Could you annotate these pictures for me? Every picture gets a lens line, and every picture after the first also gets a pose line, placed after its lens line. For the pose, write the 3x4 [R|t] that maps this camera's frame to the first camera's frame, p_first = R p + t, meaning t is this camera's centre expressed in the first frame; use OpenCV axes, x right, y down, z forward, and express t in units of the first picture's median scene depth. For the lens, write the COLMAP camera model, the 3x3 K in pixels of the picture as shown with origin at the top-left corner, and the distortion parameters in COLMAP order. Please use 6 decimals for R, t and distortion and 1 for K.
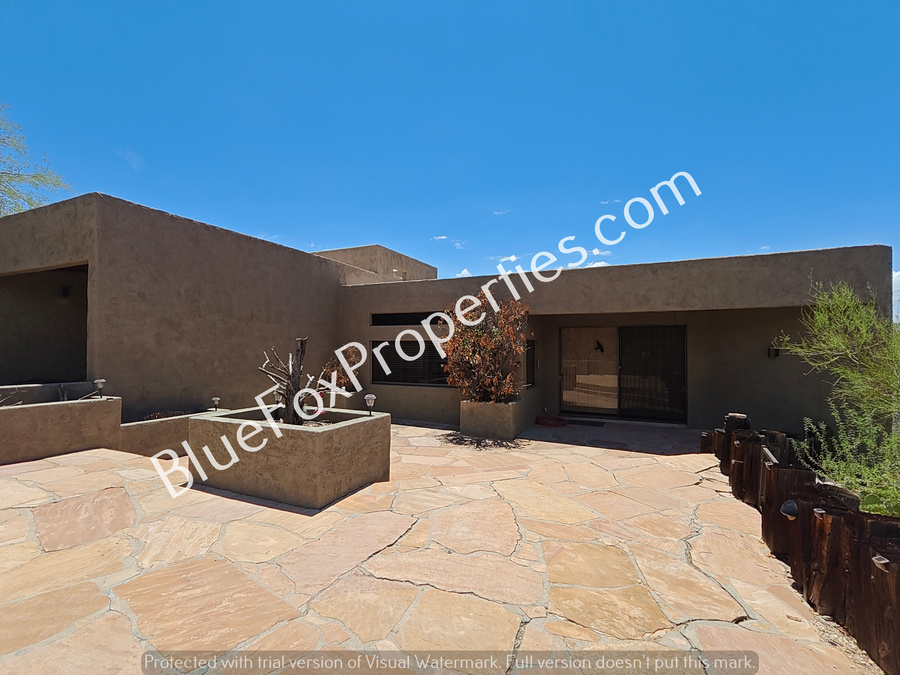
lens RADIAL K [[427.3, 0, 446.2], [0, 427.3, 339.4], [0, 0, 1]] dist [-0.015680, 0.003321]
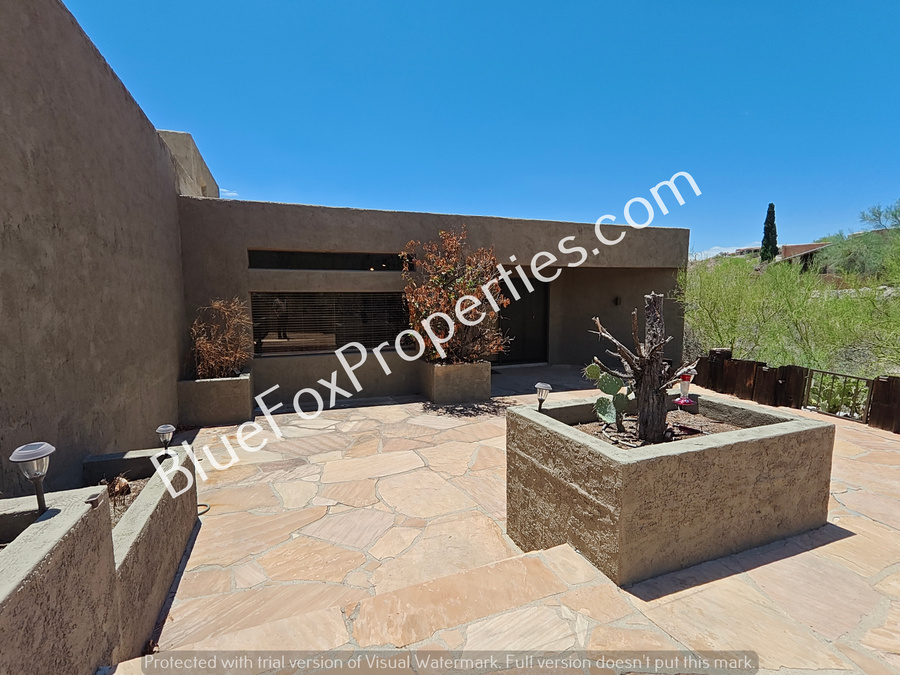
lens RADIAL K [[427.3, 0, 447.6], [0, 427.3, 342.7], [0, 0, 1]] dist [-0.015680, 0.003321]
pose [[0.698156, -0.084236, 0.710973, -0.967440], [-0.007734, 0.992109, 0.125139, -0.007856], [-0.715904, -0.092865, 0.691996, 0.745835]]
